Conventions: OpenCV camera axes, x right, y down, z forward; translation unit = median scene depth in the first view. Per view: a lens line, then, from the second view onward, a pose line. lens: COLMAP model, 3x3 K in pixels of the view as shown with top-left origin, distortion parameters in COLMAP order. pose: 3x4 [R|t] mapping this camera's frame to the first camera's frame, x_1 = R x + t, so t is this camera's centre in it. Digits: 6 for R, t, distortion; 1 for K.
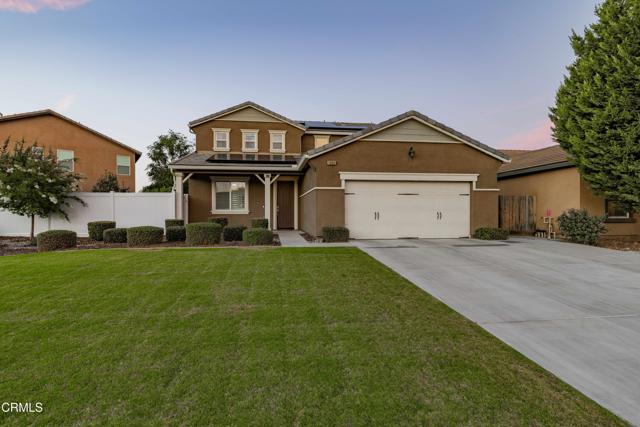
lens RADIAL K [[290.9, 0, 315.6], [0, 290.9, 210.9], [0, 0, 1]] dist [0.004556, 0.001079]
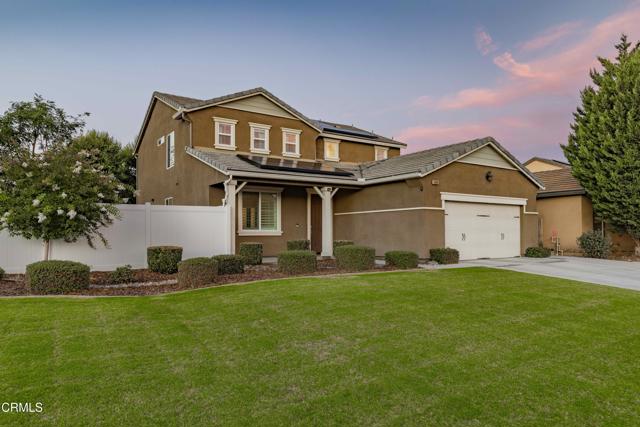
lens RADIAL K [[432.1, 0, 322.7], [0, 432.1, 214.5], [0, 0, 1]] dist [-0.001594, -0.003333]
pose [[0.889975, 0.019292, 0.455602, -0.816949], [-0.002429, 0.999291, -0.037569, -0.002399], [-0.456004, 0.032329, 0.889390, -0.096340]]
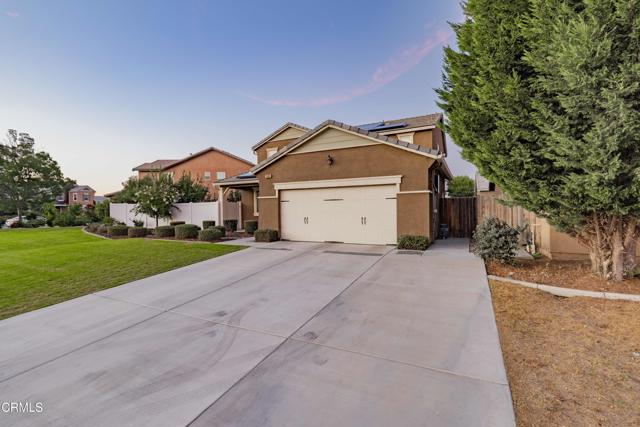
lens RADIAL K [[290.9, 0, 322.1], [0, 290.9, 212.9], [0, 0, 1]] dist [0.004556, 0.001079]
pose [[0.819797, -0.001701, -0.572652, 0.809265], [0.012869, 0.999798, 0.015453, -0.025192], [0.572510, -0.020038, 0.819653, 0.116770]]
